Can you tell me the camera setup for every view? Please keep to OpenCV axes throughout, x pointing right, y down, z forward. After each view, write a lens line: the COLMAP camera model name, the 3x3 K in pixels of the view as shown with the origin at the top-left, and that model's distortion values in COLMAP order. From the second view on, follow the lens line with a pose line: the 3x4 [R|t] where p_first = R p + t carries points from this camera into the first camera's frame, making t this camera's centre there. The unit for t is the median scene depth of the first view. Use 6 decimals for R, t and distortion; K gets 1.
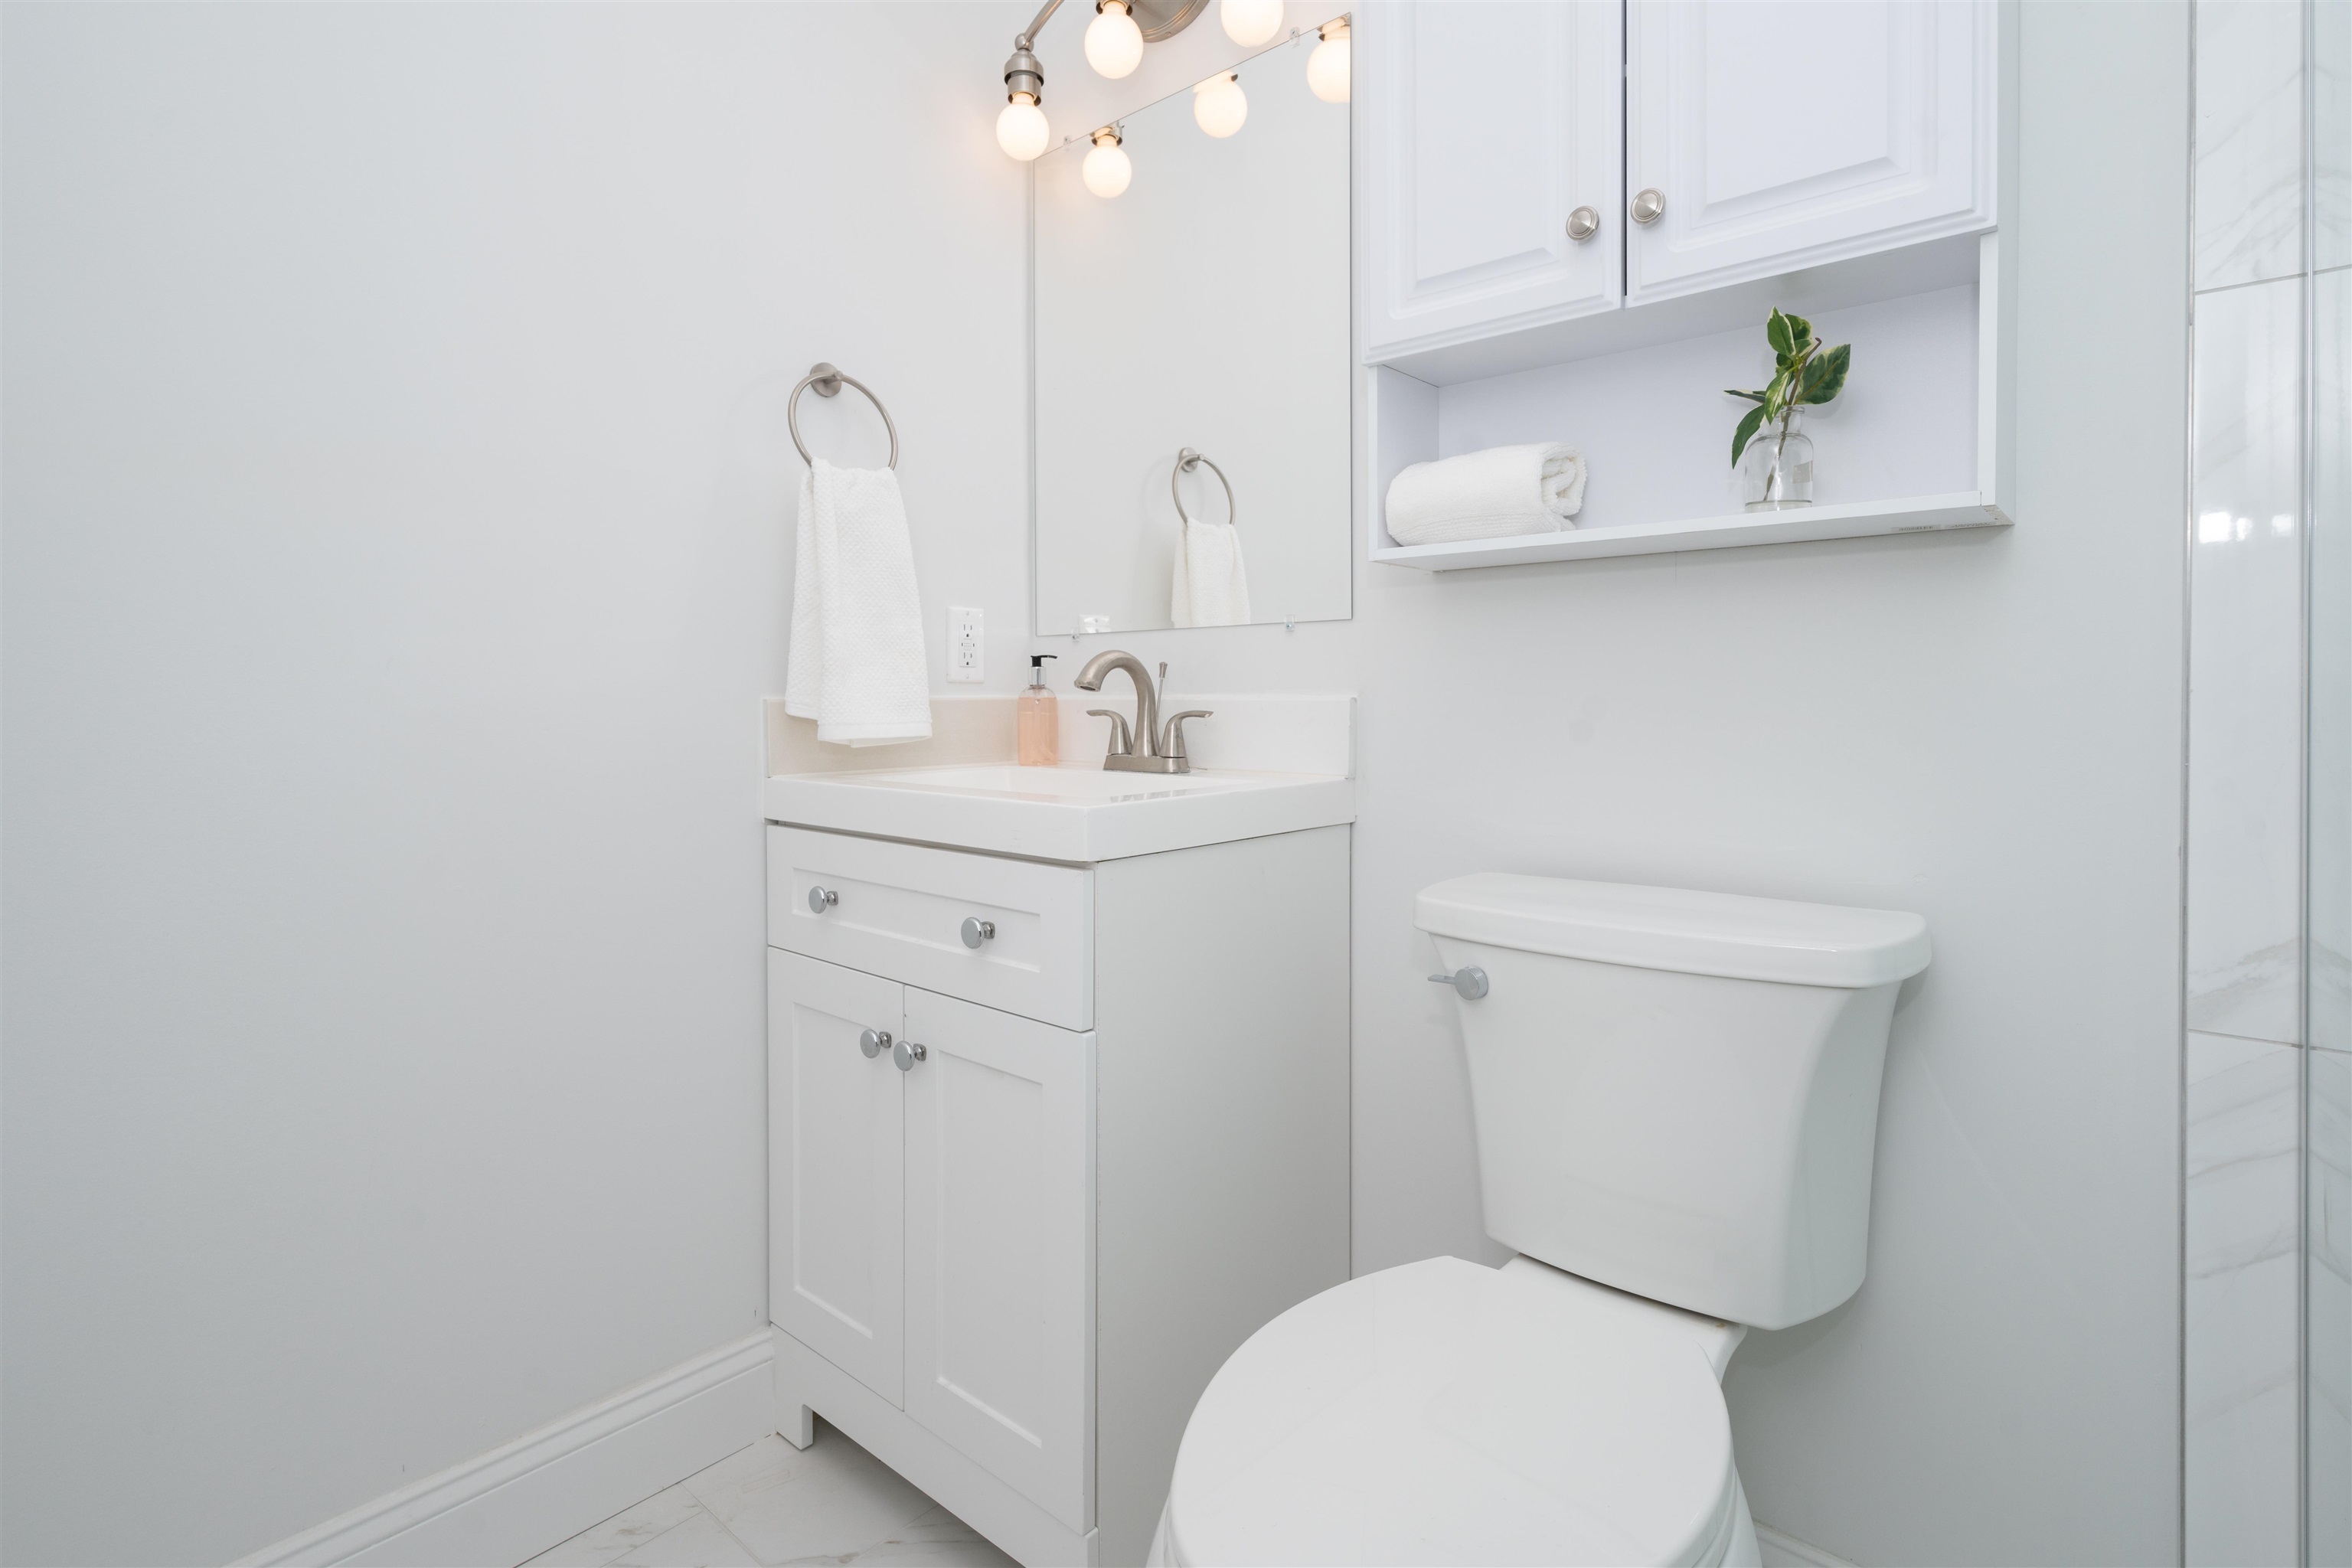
lens RADIAL K [[1197.4, 0, 1196.3], [0, 1197.4, 704.7], [0, 0, 1]] dist [0.001466, 0.000129]
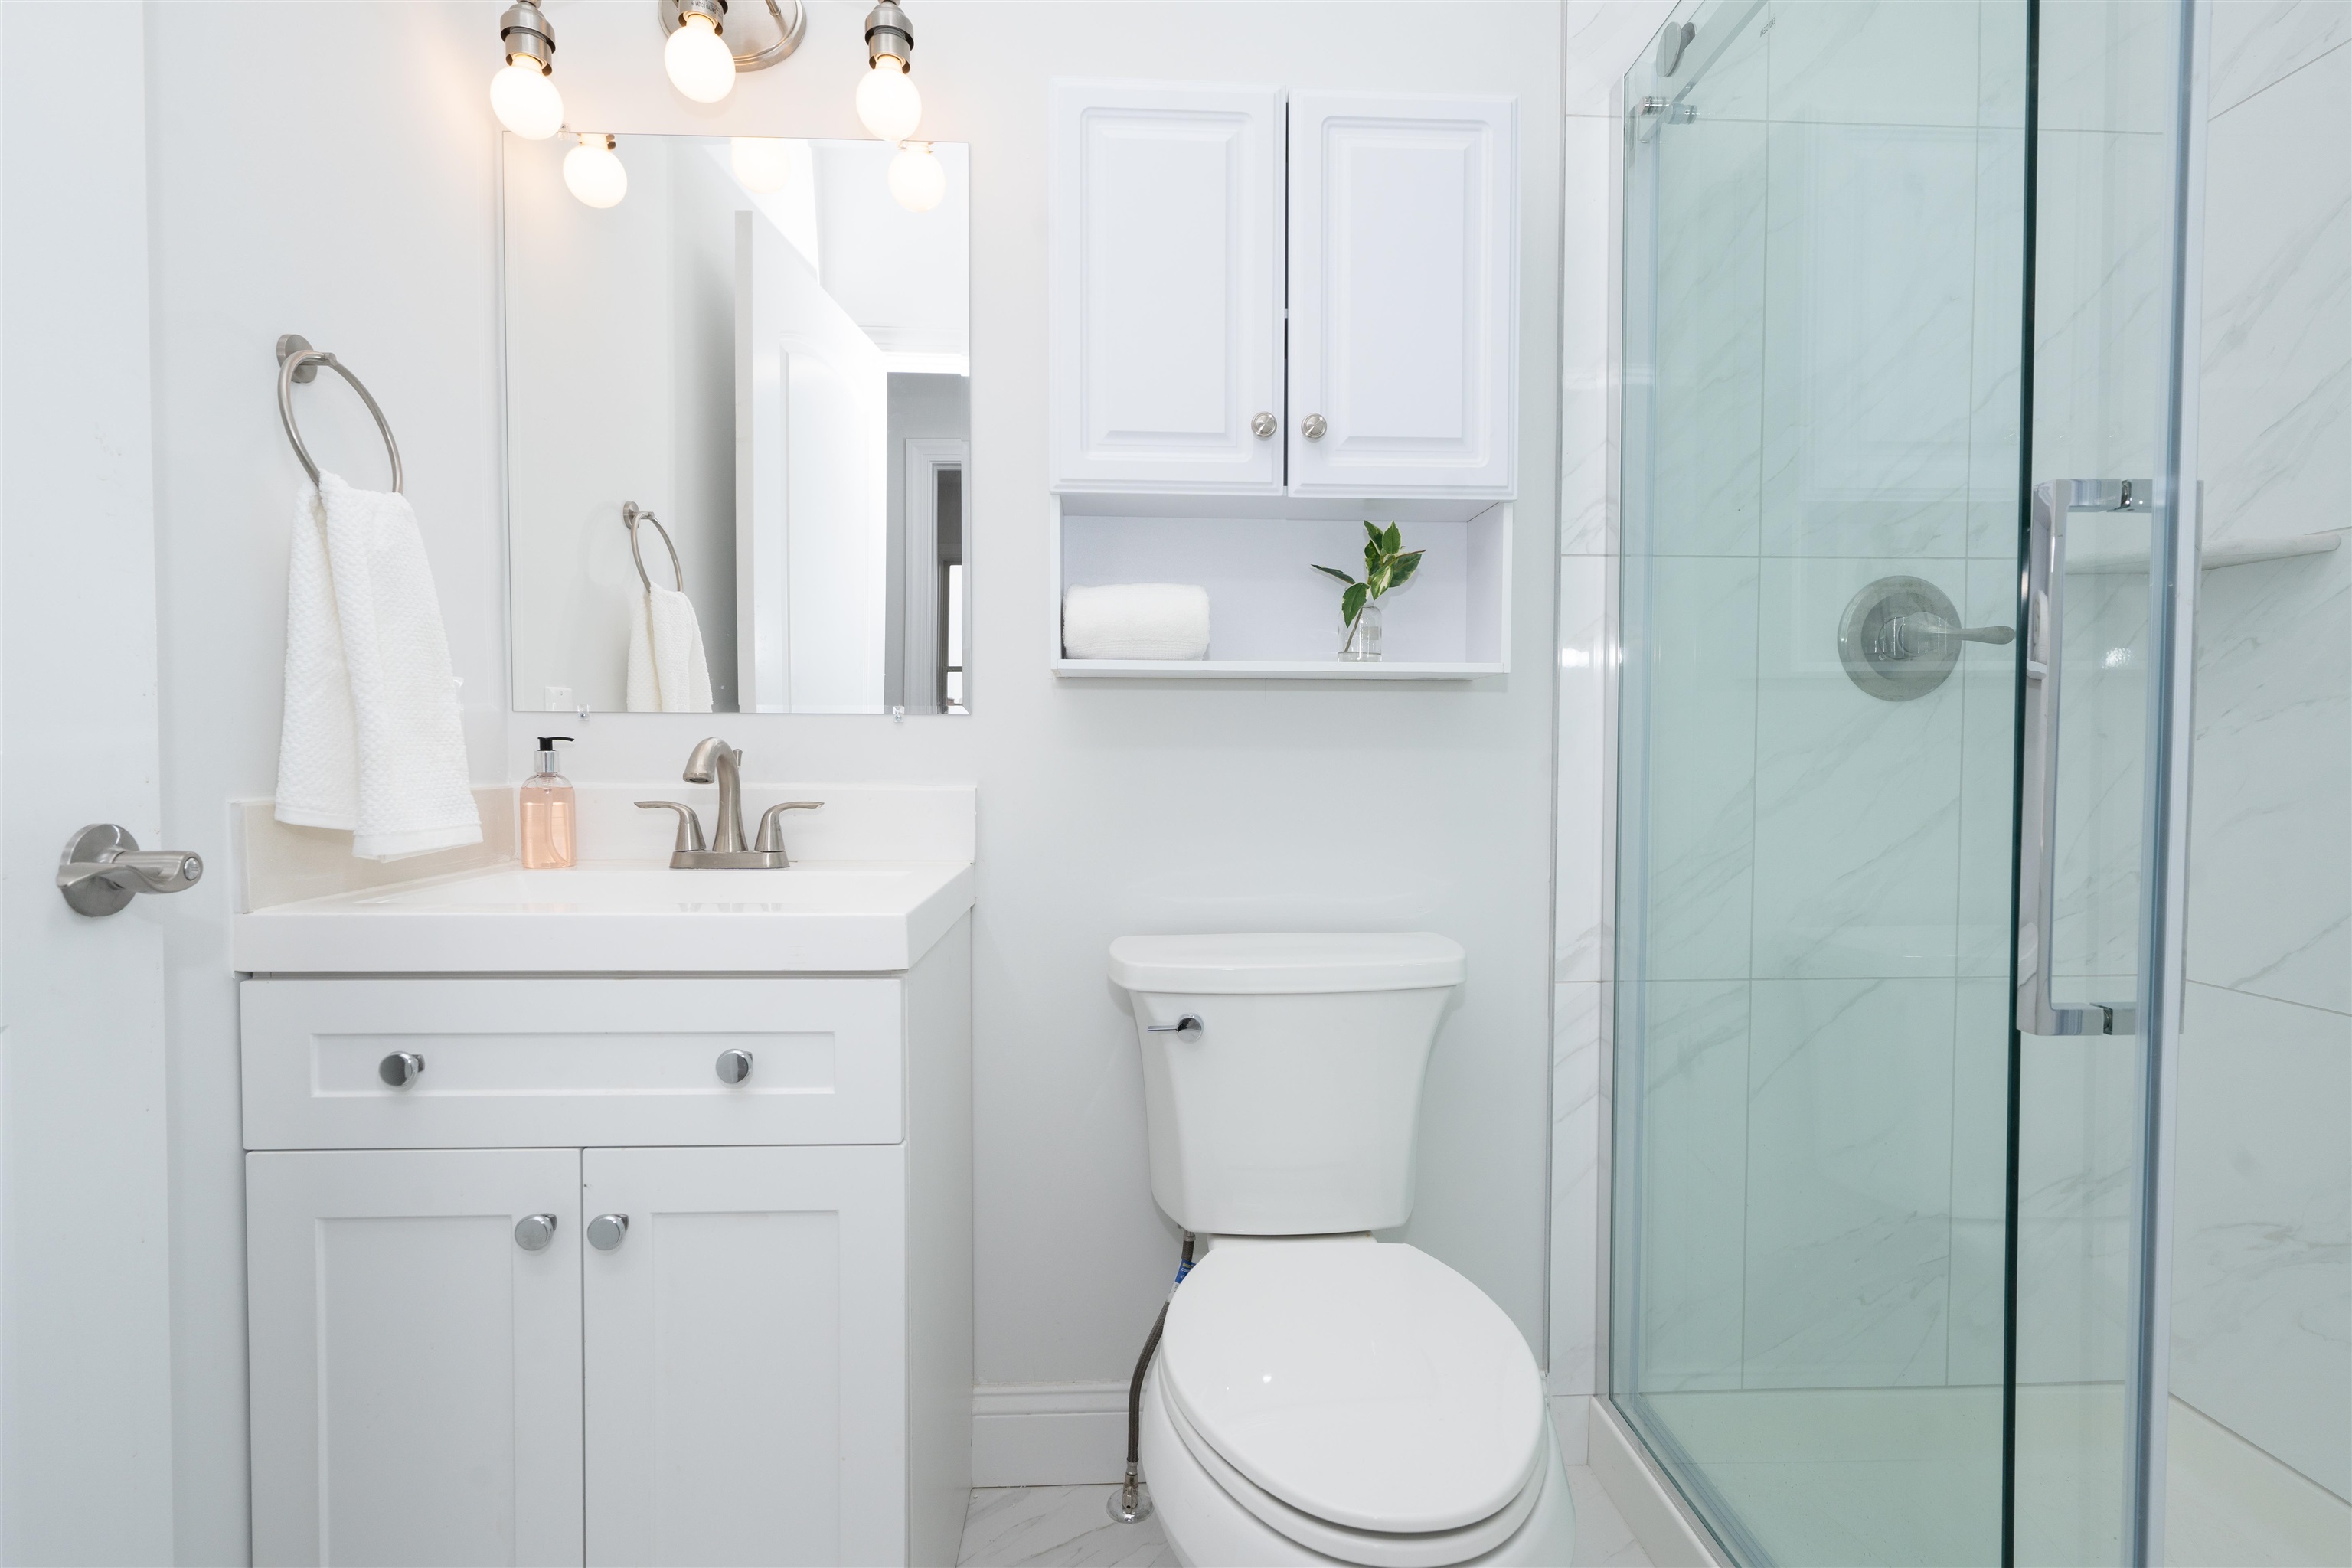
lens RADIAL K [[1125.5, 0, 1176.1], [0, 1125.5, 786.5], [0, 0, 1]] dist [0.000409, -0.000273]
pose [[0.711148, -0.016022, 0.702860, -0.434203], [-0.001735, 0.999697, 0.024543, -0.031036], [-0.703040, -0.018674, 0.710905, 0.145323]]
